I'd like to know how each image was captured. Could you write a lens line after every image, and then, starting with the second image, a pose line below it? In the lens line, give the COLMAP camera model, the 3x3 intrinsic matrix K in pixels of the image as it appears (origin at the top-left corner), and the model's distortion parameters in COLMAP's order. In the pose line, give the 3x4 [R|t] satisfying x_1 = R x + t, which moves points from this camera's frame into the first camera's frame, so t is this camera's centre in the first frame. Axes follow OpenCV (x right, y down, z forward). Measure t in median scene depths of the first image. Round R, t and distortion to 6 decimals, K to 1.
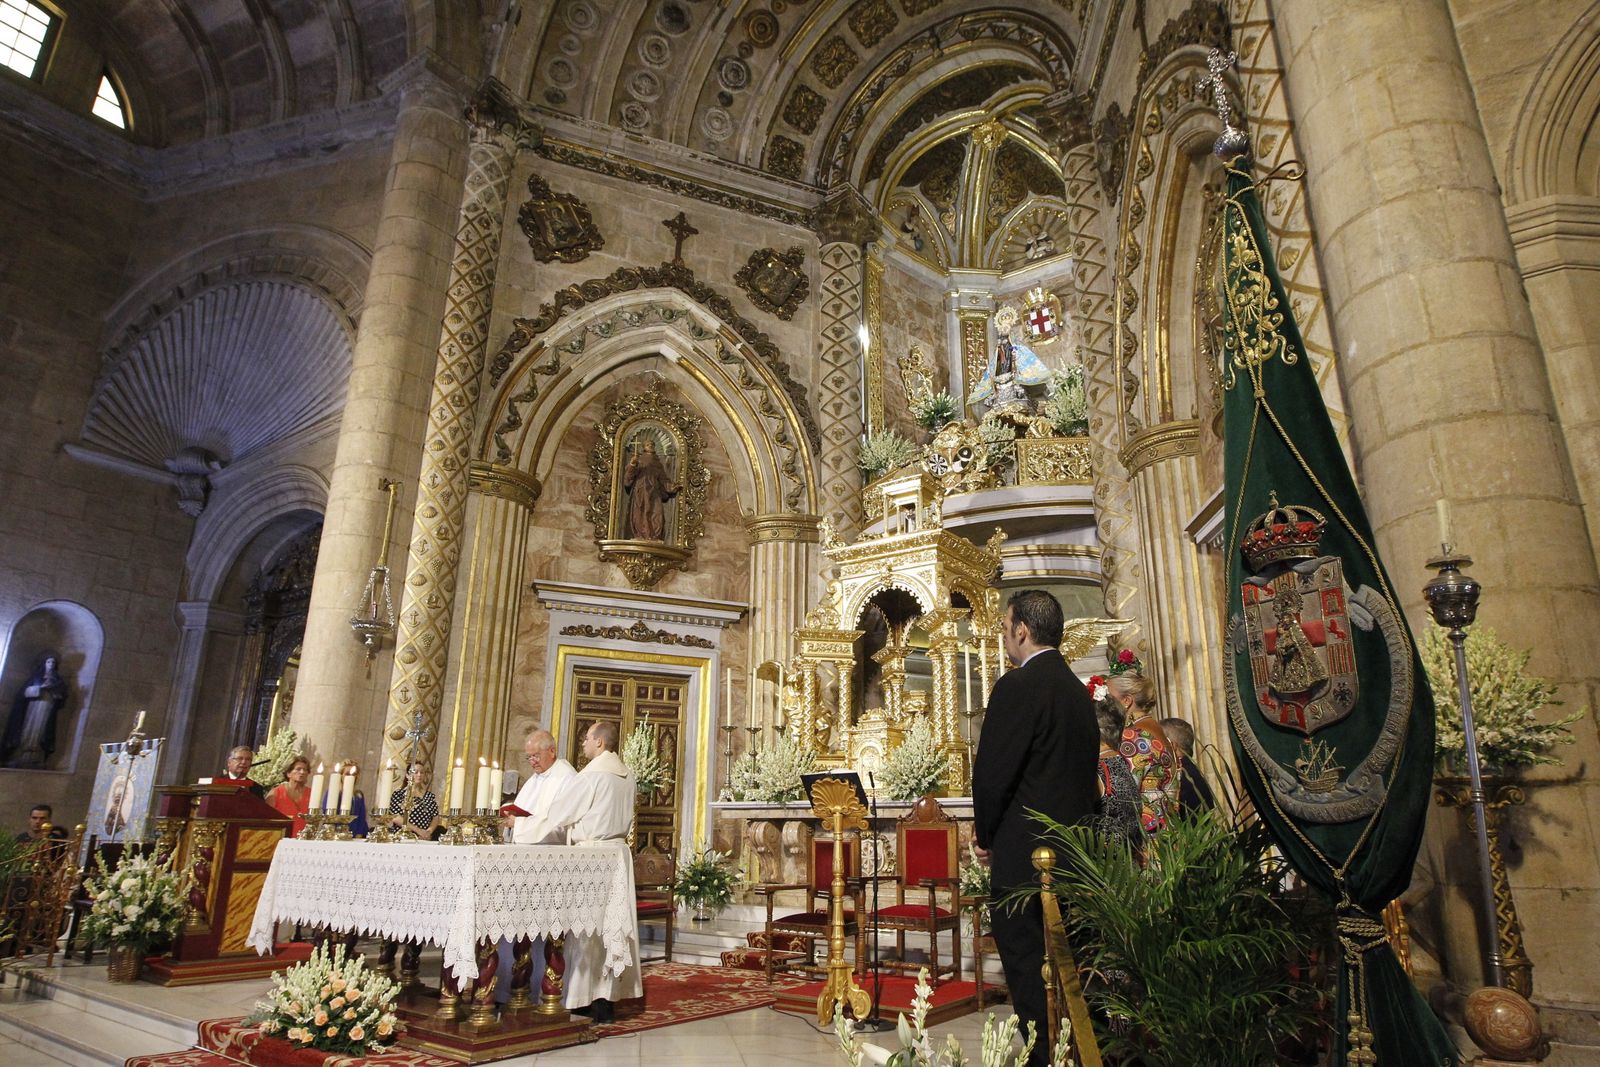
lens RADIAL K [[951.3, 0, 802.4], [0, 951.3, 536.1], [0, 0, 1]] dist [-0.062596, 0.031266]
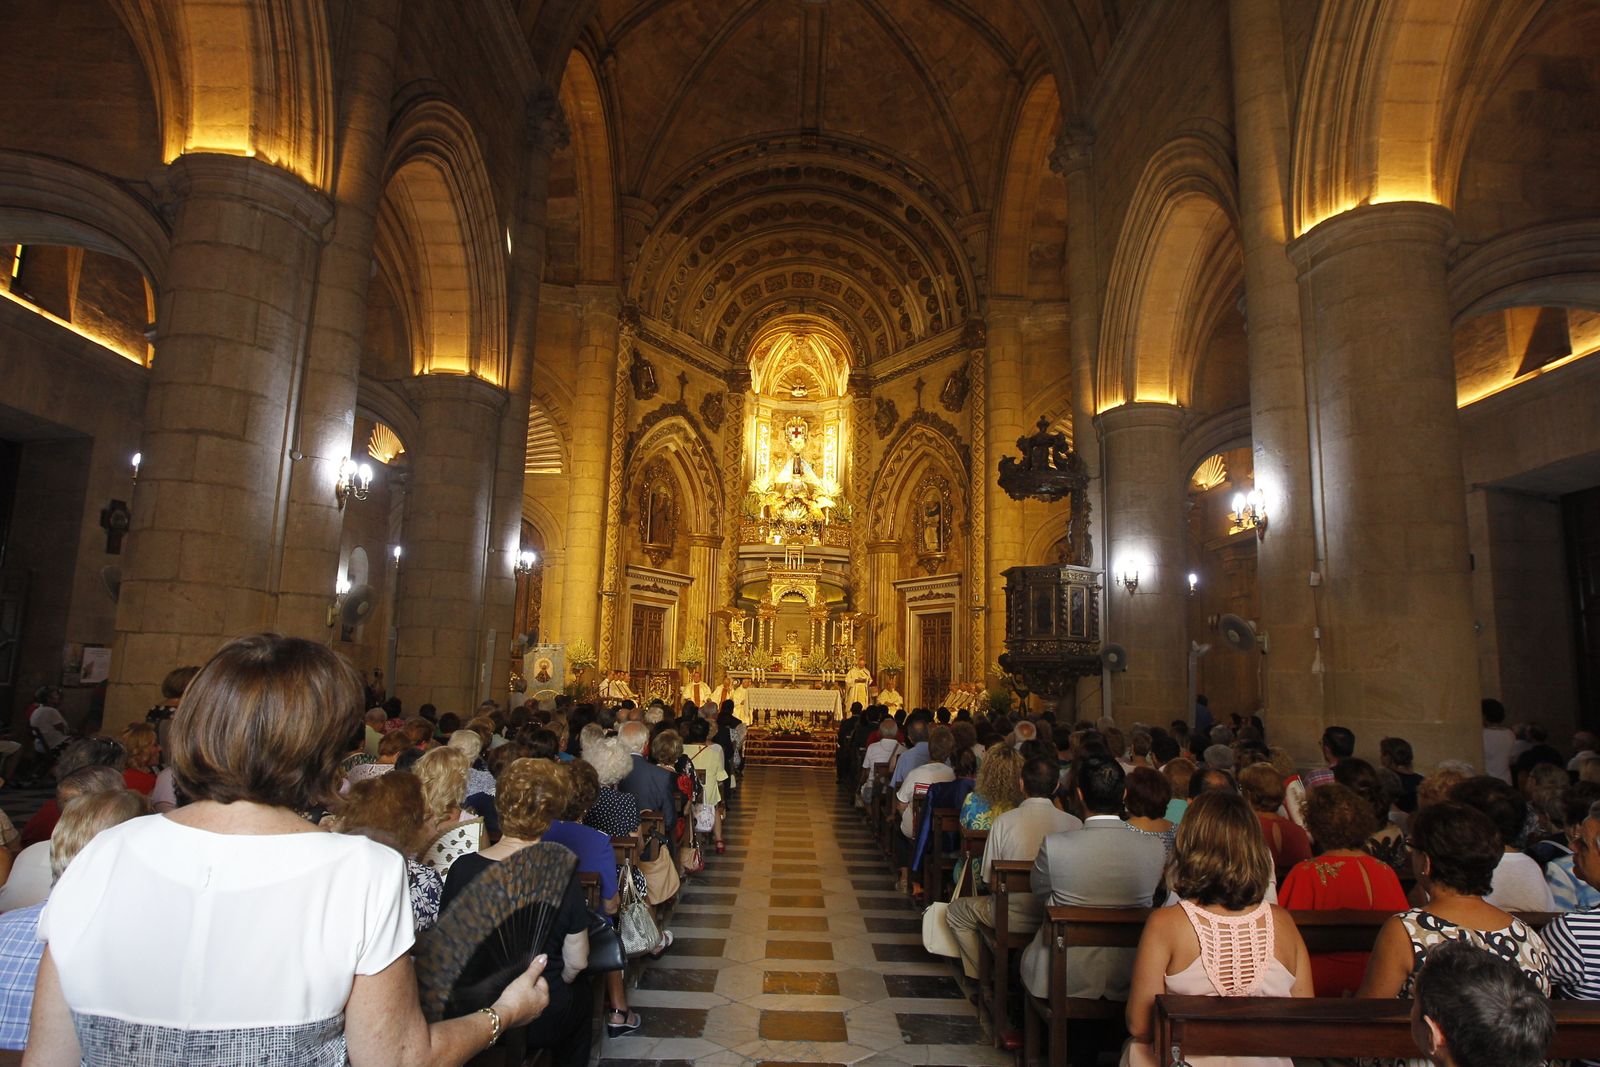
lens RADIAL K [[975.6, 0, 801.4], [0, 975.6, 532.9], [0, 0, 1]] dist [-0.061299, 0.033309]
pose [[0.802525, 0.108535, 0.586663, -1.387310], [-0.202291, 0.974567, 0.096425, -0.339800], [-0.561277, -0.196060, 0.804070, -1.041138]]
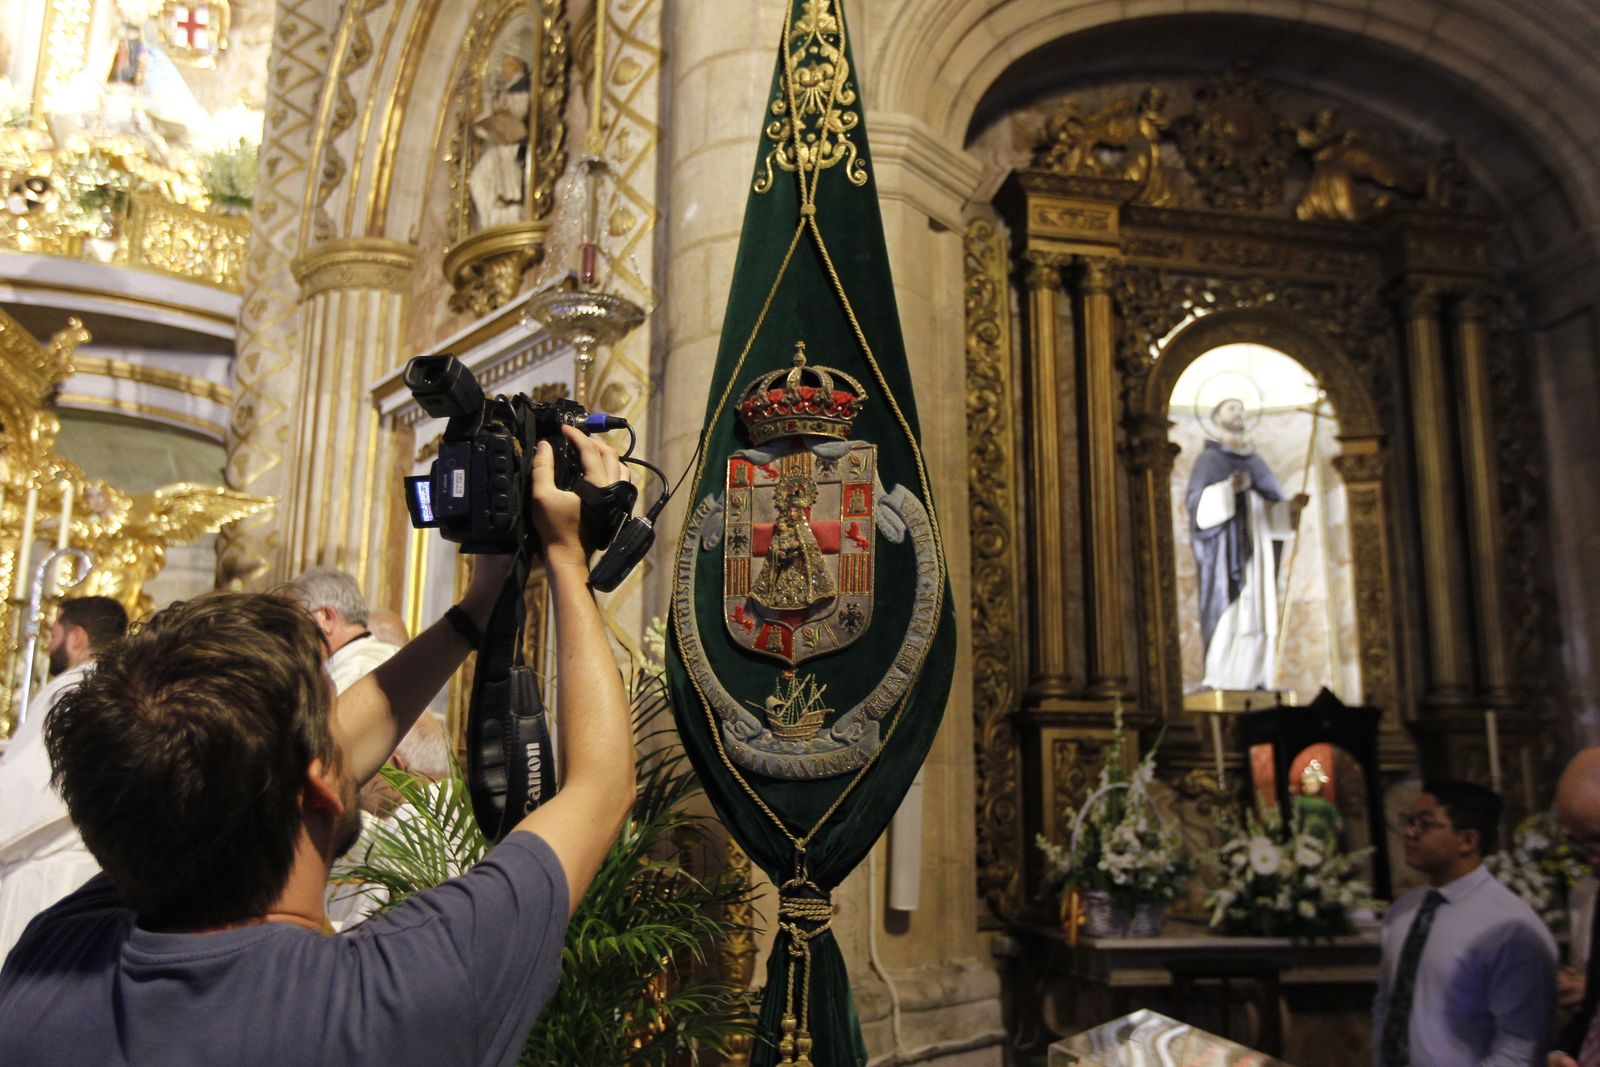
lens RADIAL K [[1301.0, 0, 801.4], [0, 1301.0, 538.3], [0, 0, 1]] dist [-0.033402, 0.044186]
pose [[0.697962, 0.146478, 0.700995, -0.037823], [-0.217464, 0.975987, 0.012584, 0.017295], [-0.682319, -0.161224, 0.713055, 0.046038]]
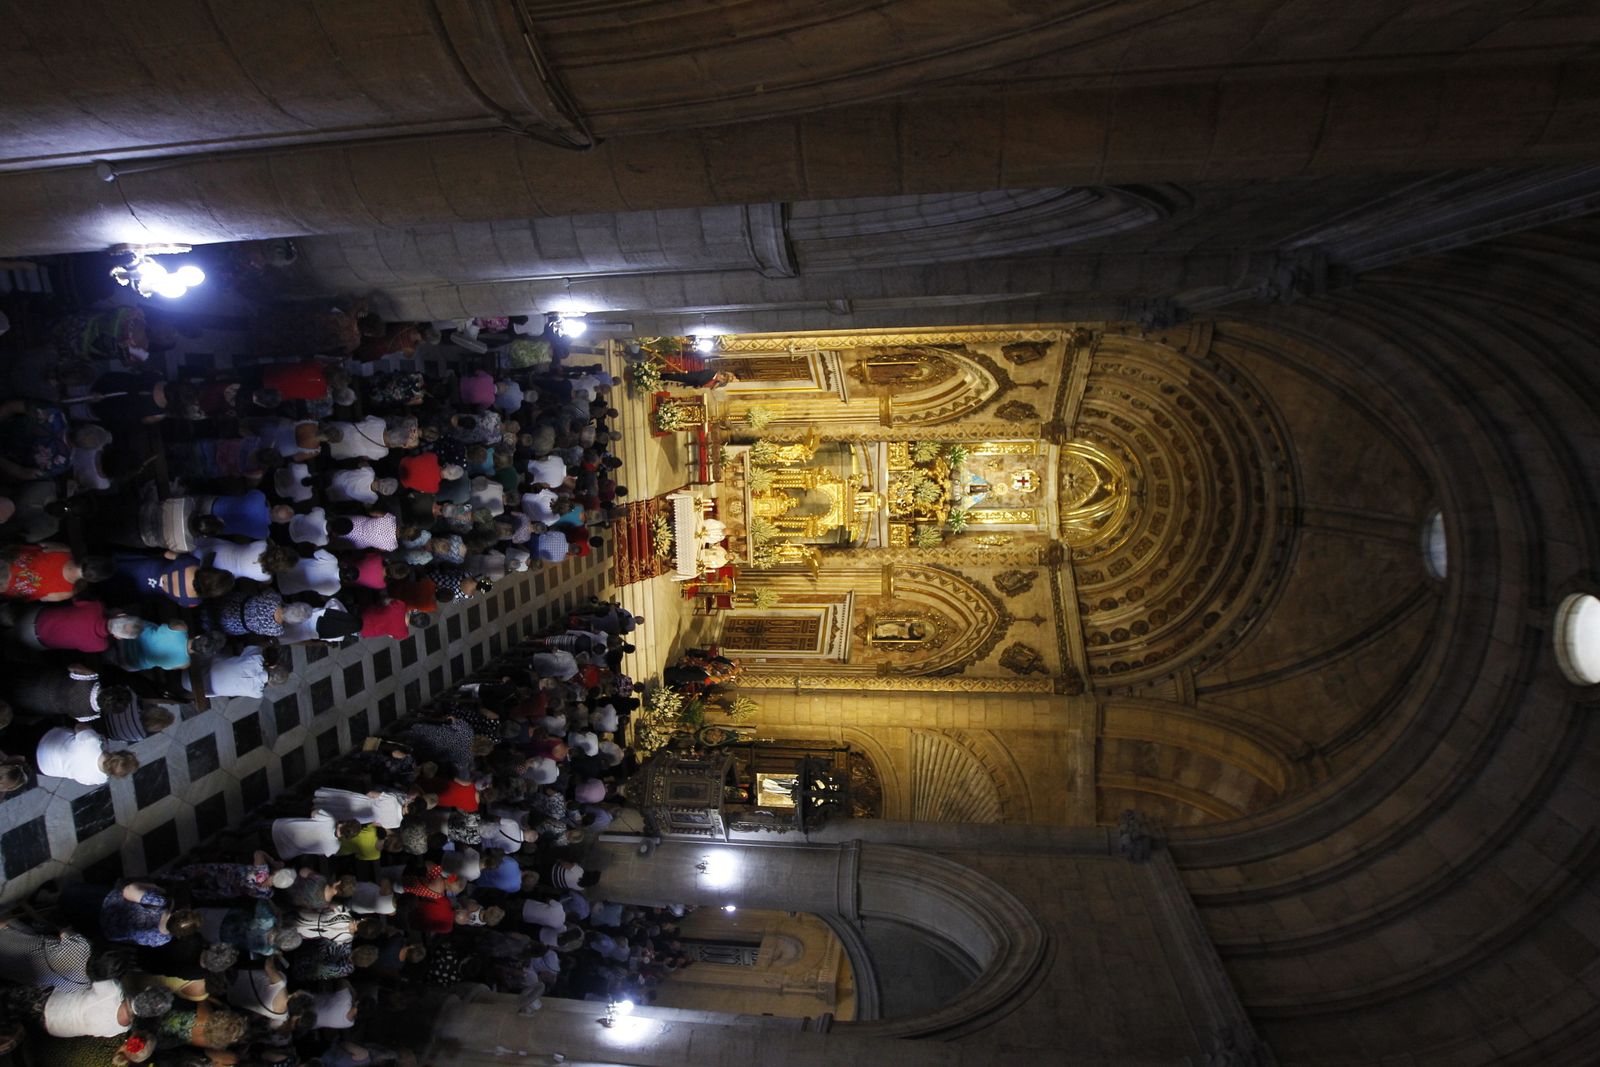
lens RADIAL K [[975.6, 0, 789.7], [0, 975.6, 543.9], [0, 0, 1]] dist [-0.061299, 0.033309]
pose [[0.125794, 0.702063, 0.700917, -1.728410], [-0.905108, -0.208033, 0.370813, -0.859691], [0.406148, -0.681051, 0.609273, -0.790393]]
